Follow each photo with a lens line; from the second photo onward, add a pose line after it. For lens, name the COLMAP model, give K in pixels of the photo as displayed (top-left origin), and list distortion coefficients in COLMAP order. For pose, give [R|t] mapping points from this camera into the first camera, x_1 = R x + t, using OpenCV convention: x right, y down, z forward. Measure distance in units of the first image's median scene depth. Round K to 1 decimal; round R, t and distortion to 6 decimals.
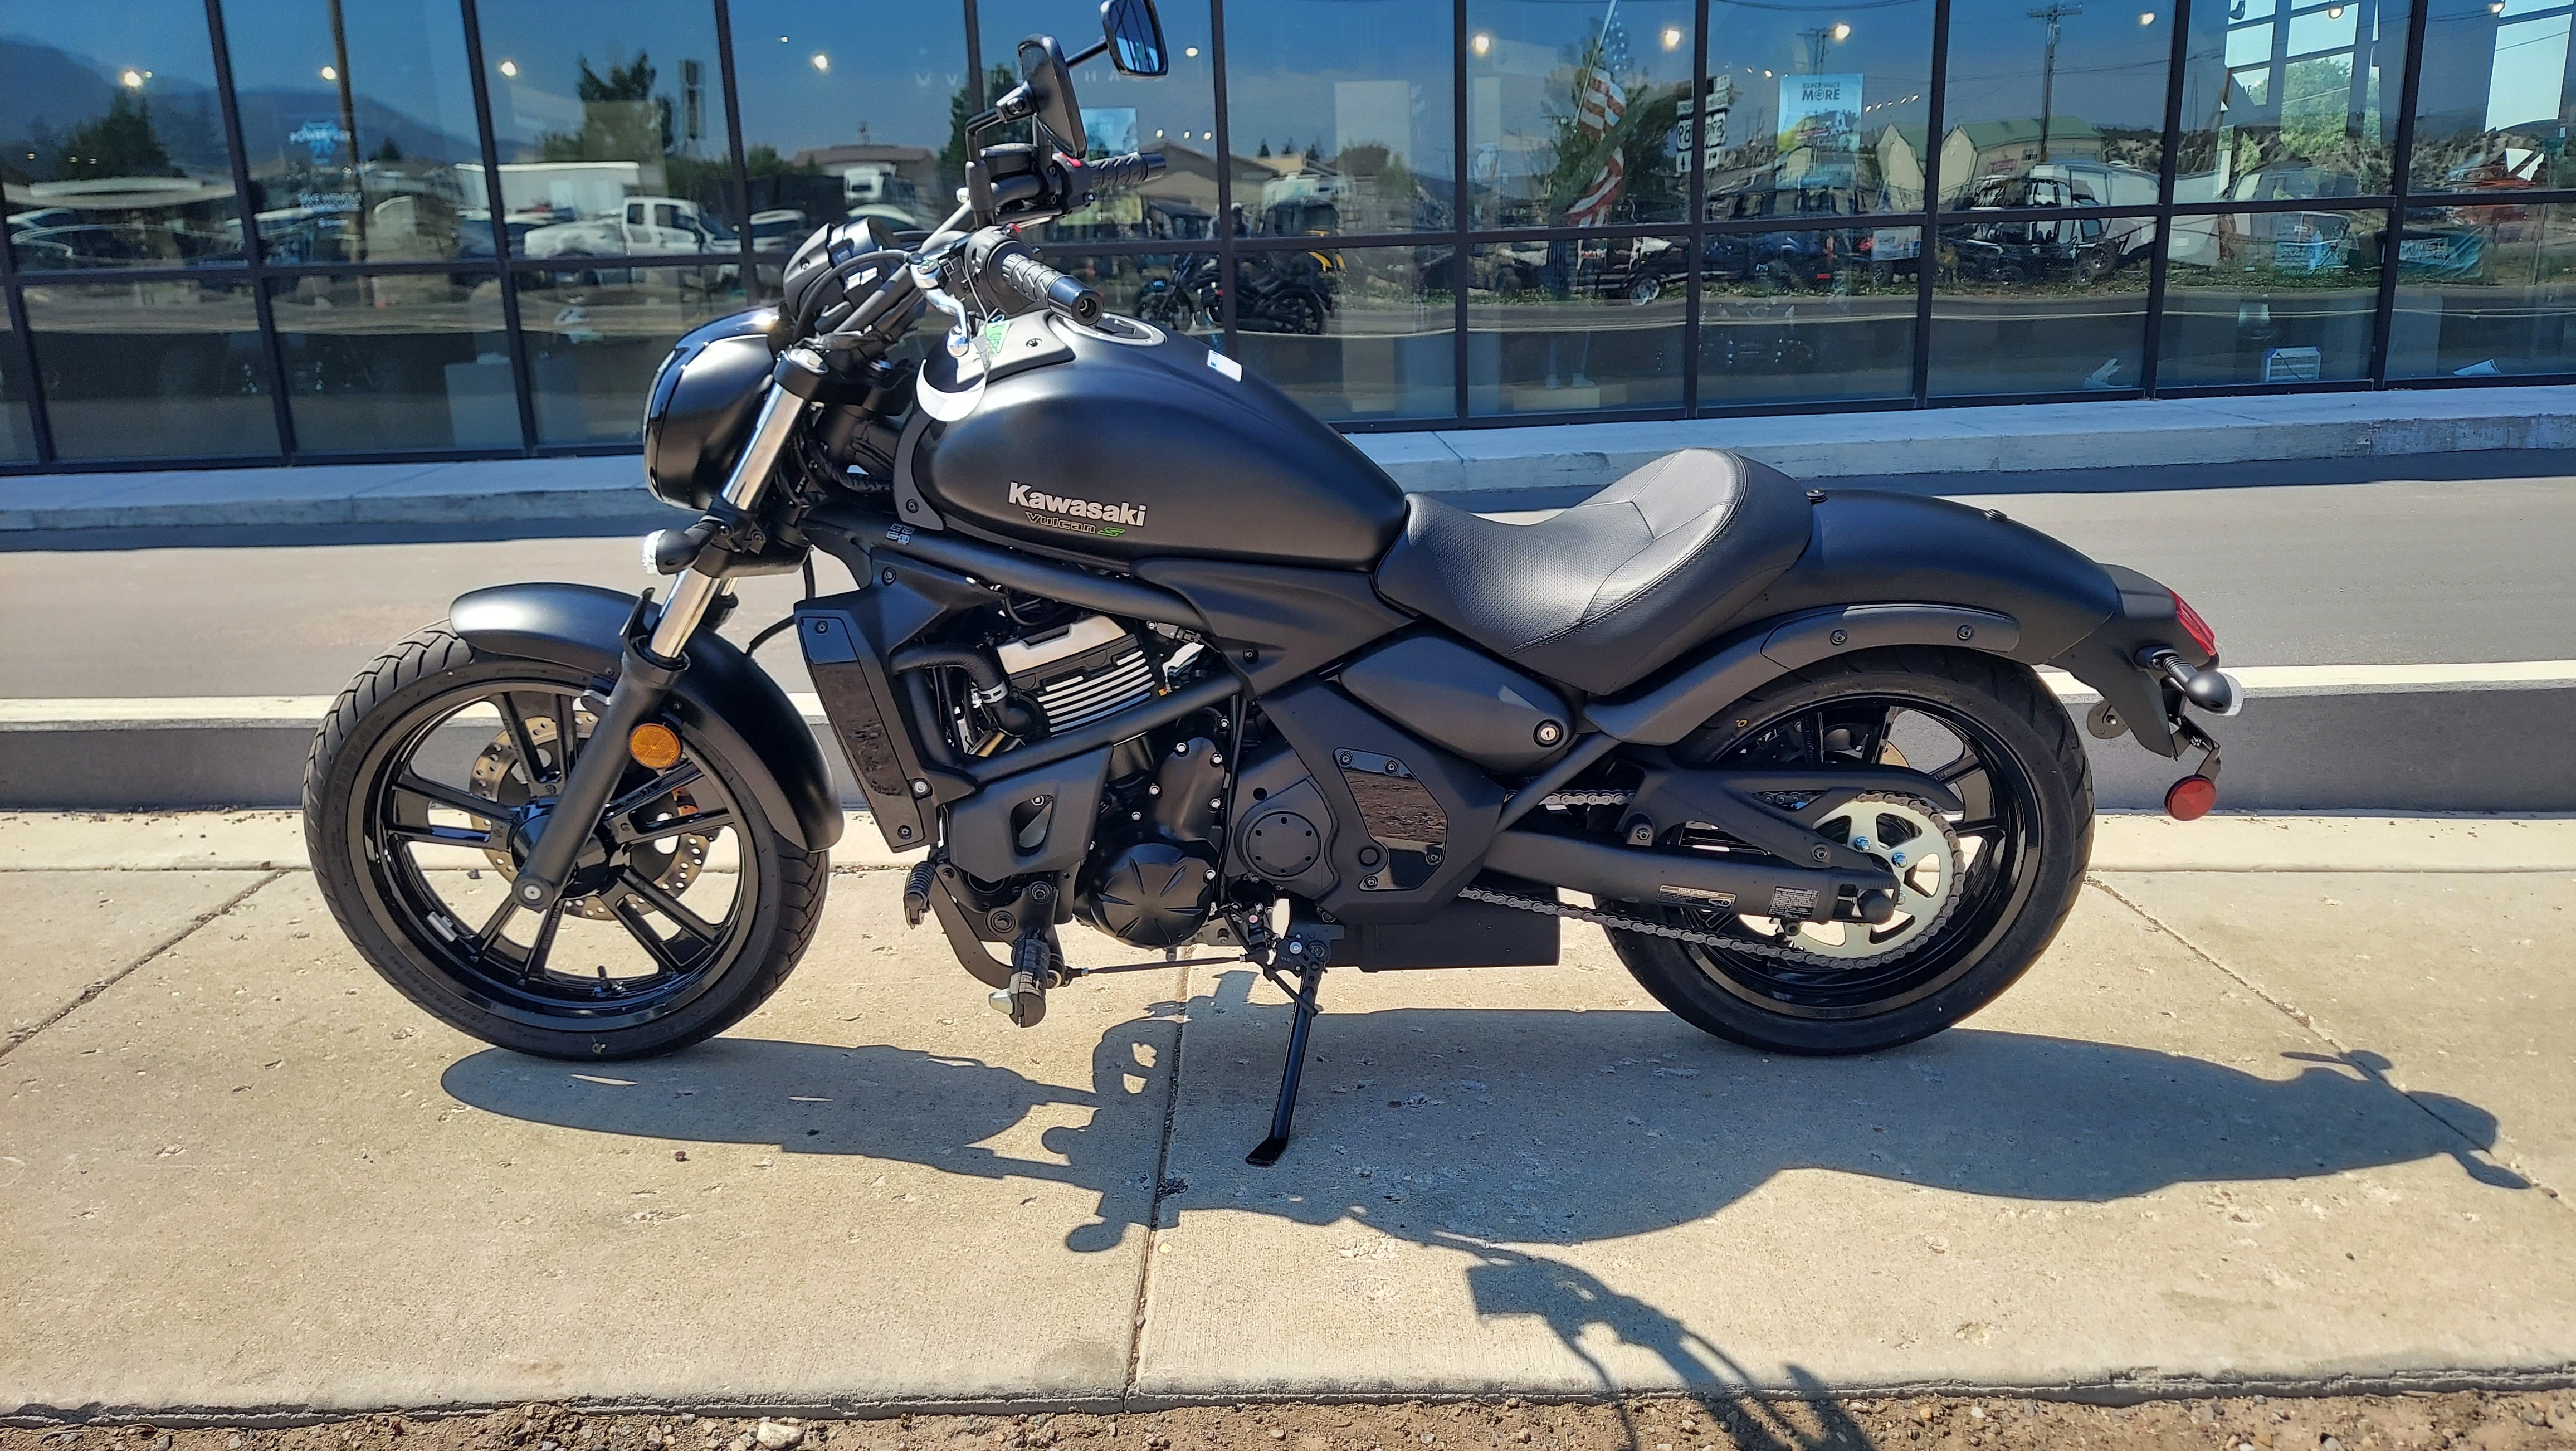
lens RADIAL K [[1849.1, 0, 1294.7], [0, 1849.1, 744.8], [0, 0, 1]] dist [0.071613, -0.086574]
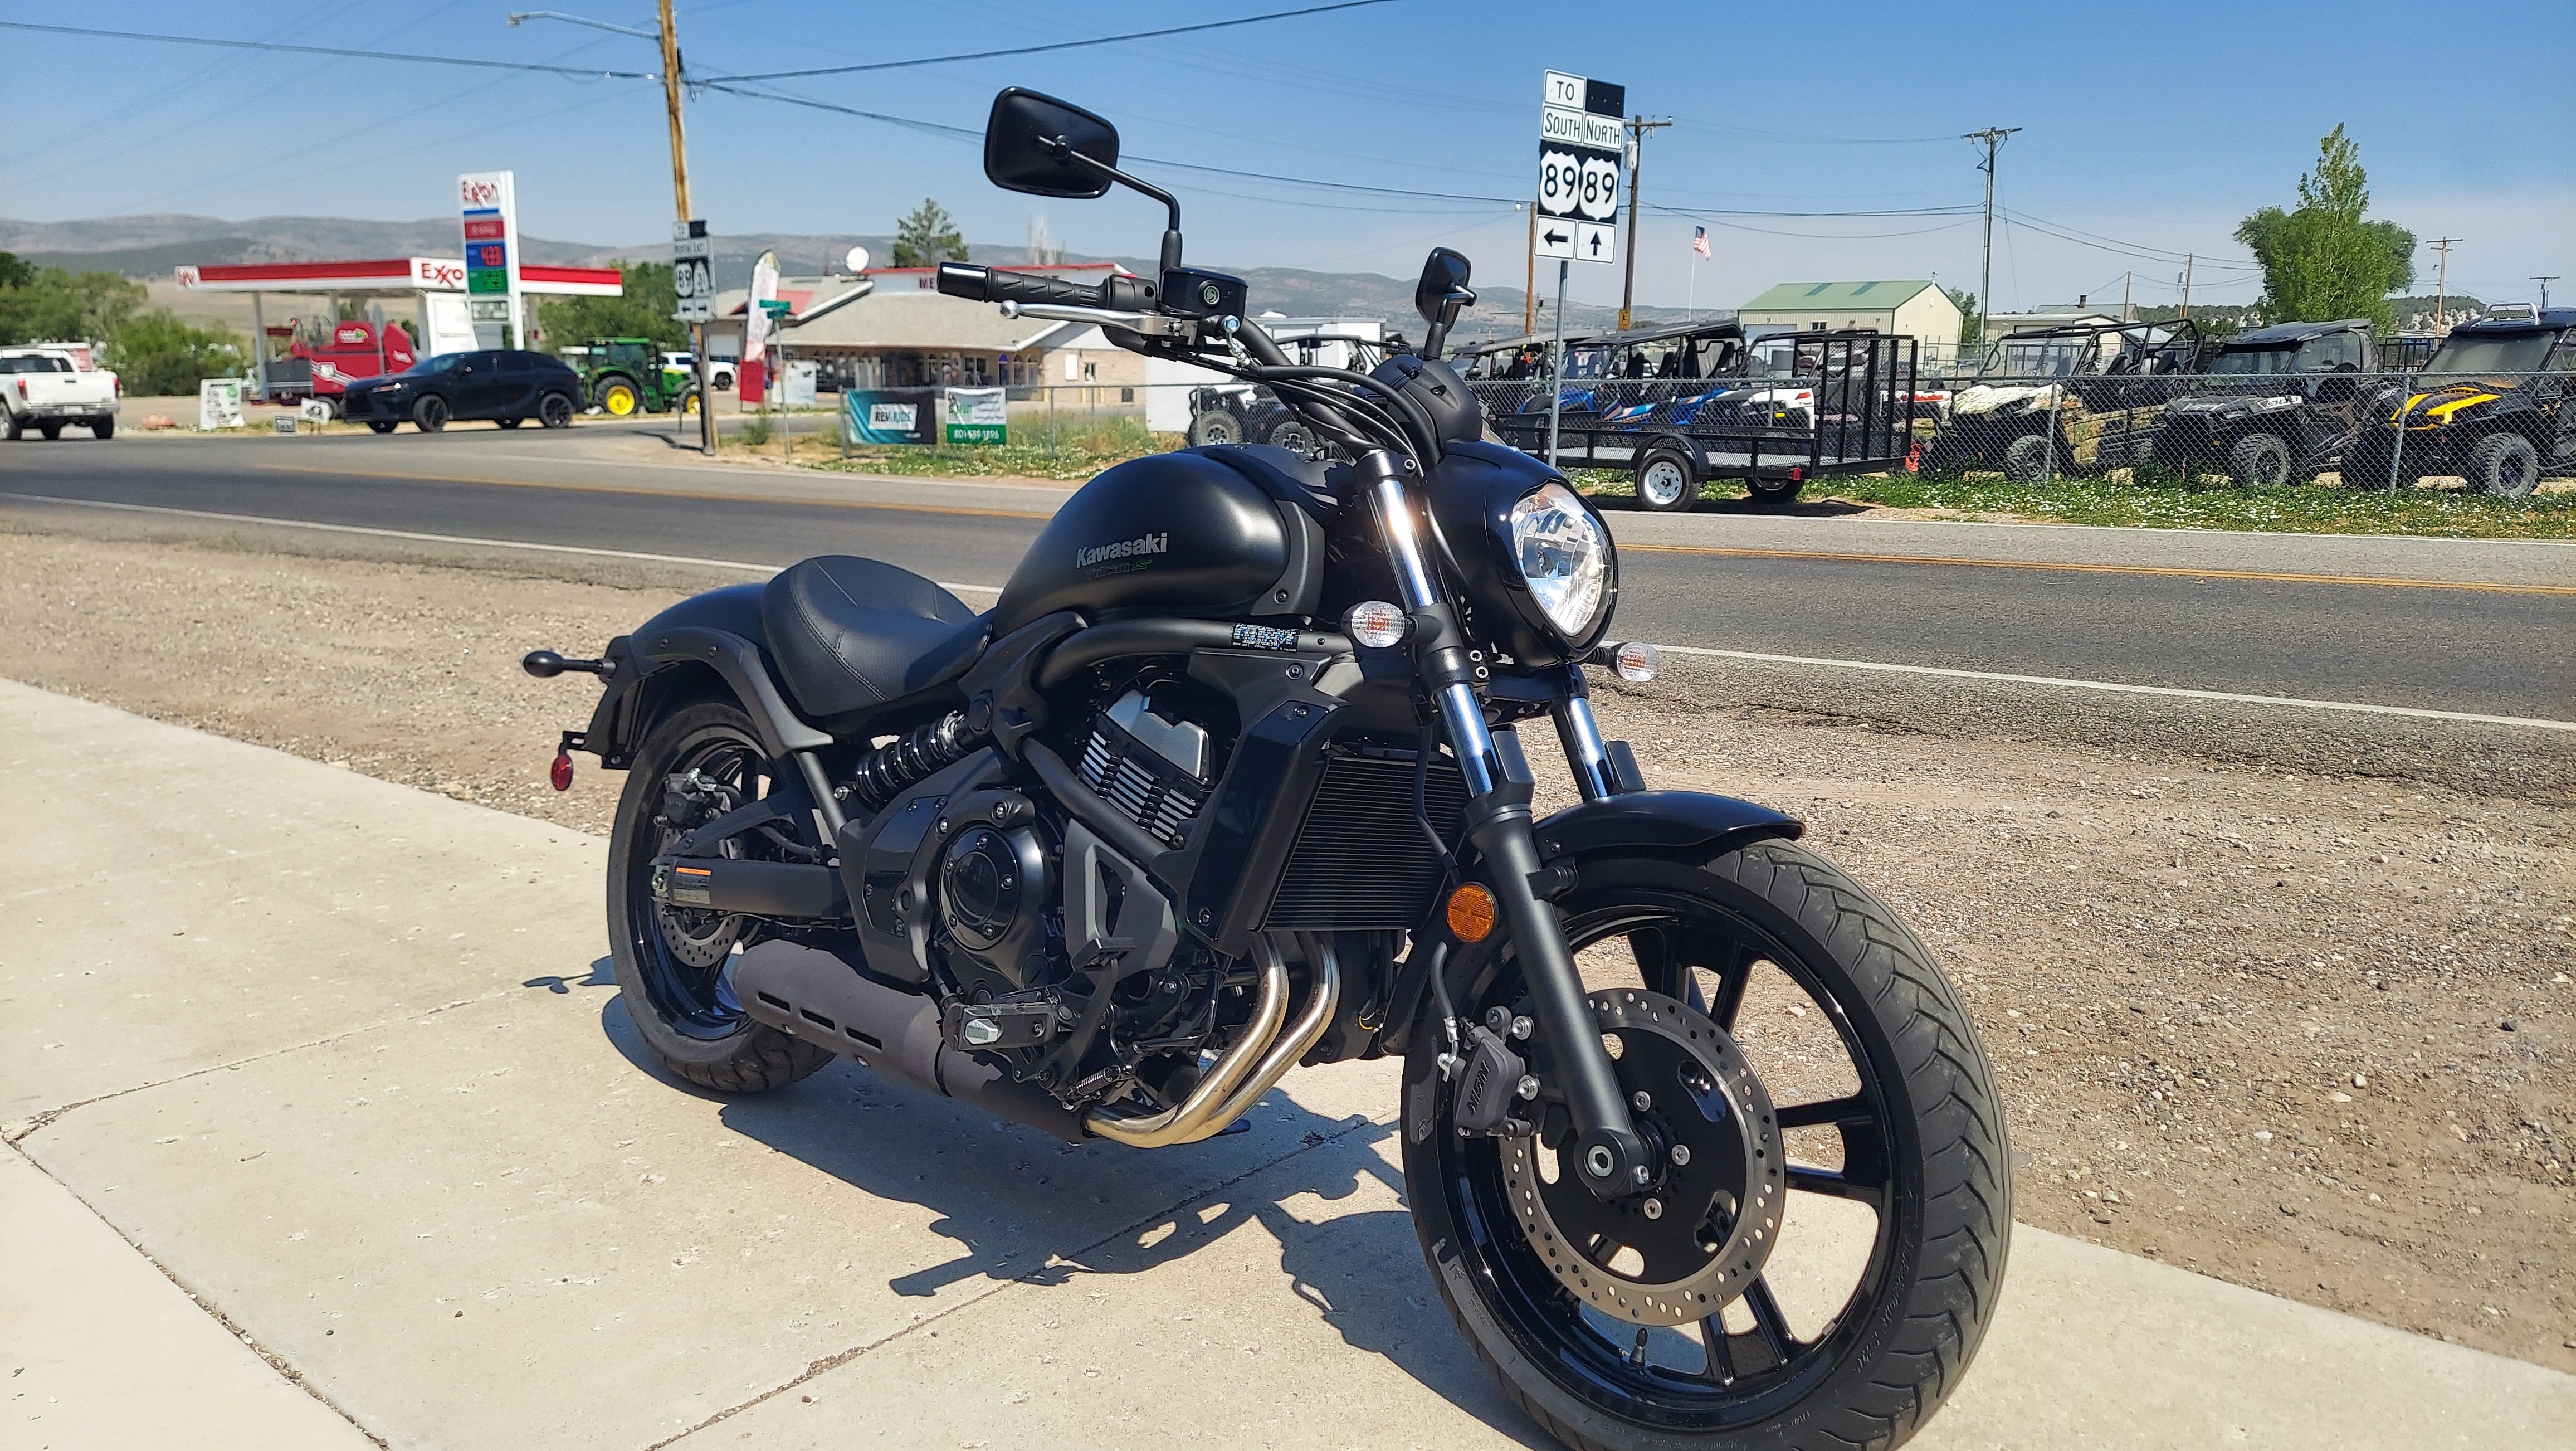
lens RADIAL K [[1849.1, 0, 1302.7], [0, 1849.1, 735.1], [0, 0, 1]] dist [0.071613, -0.086574]
pose [[-0.730076, -0.113446, 0.673884, -0.851706], [0.176391, 0.921423, 0.346217, -0.433048], [-0.660209, 0.371632, -0.652698, 1.698679]]
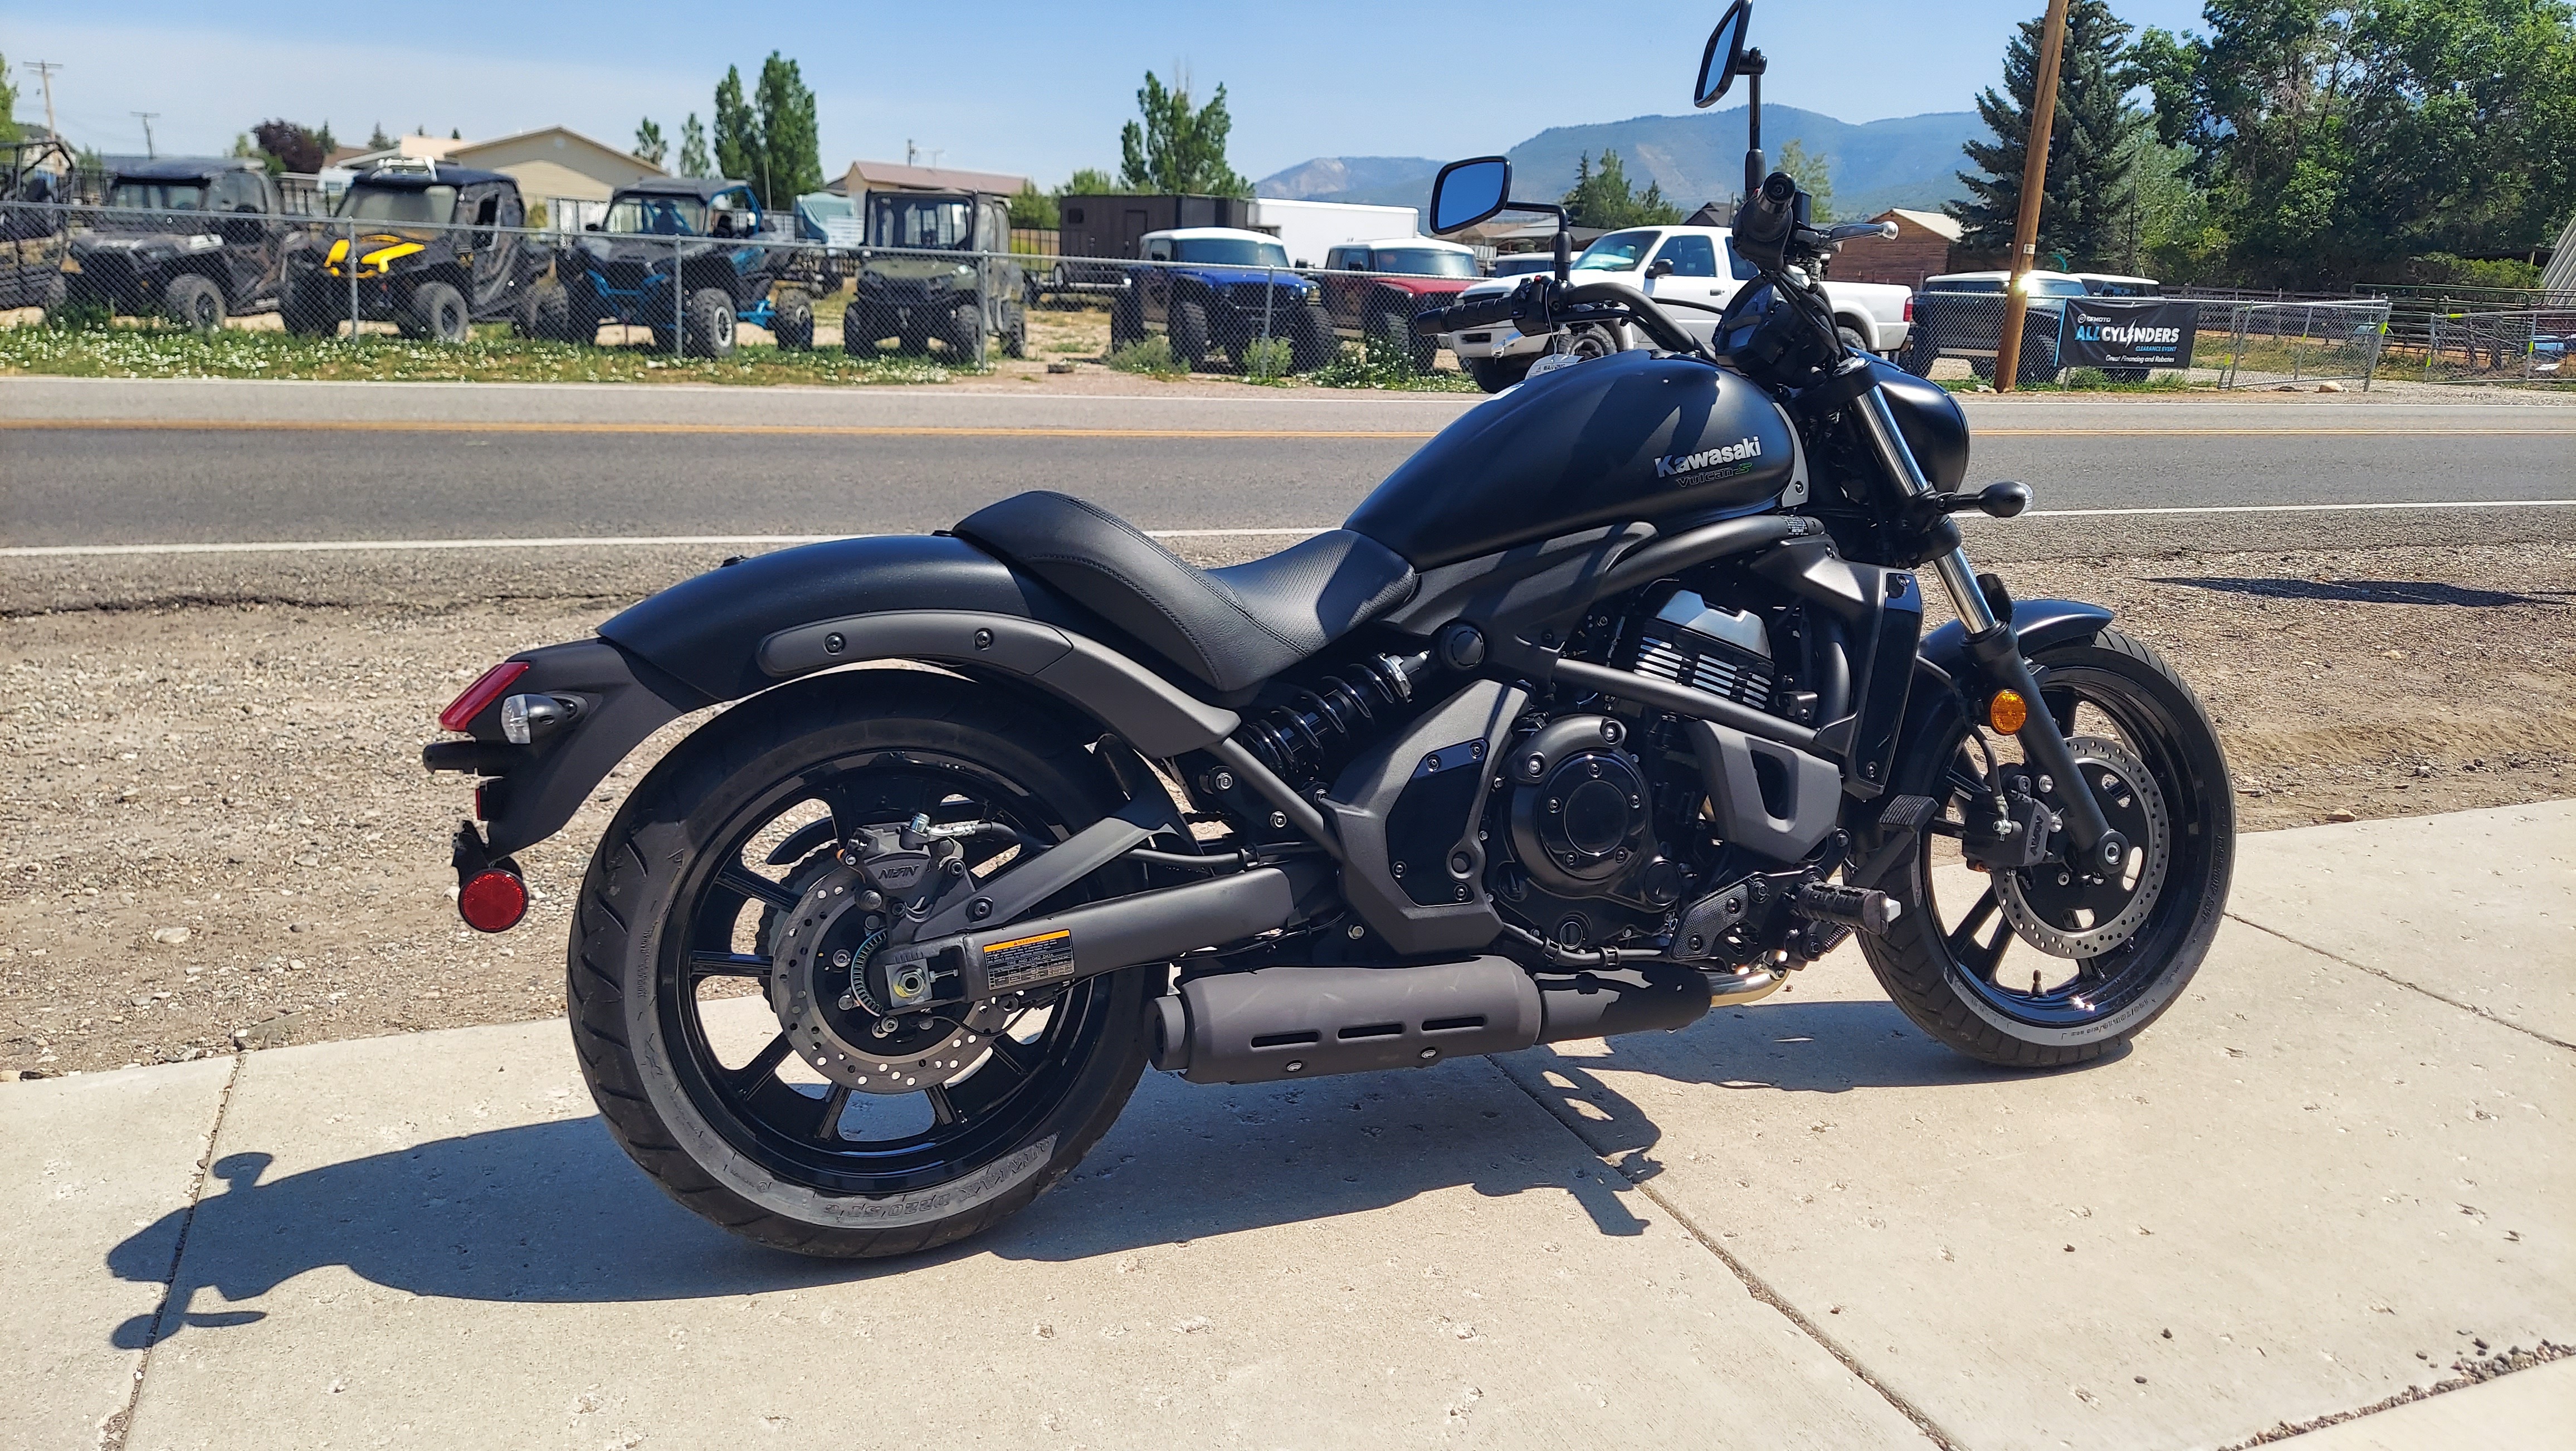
lens RADIAL K [[1849.1, 0, 1292.5], [0, 1849.1, 740.6], [0, 0, 1]] dist [0.071613, -0.086574]
pose [[-0.933717, 0.048863, -0.354662, 0.465767], [-0.126797, 0.881296, 0.455237, -0.499412], [0.334806, 0.470032, -0.816685, 1.918149]]
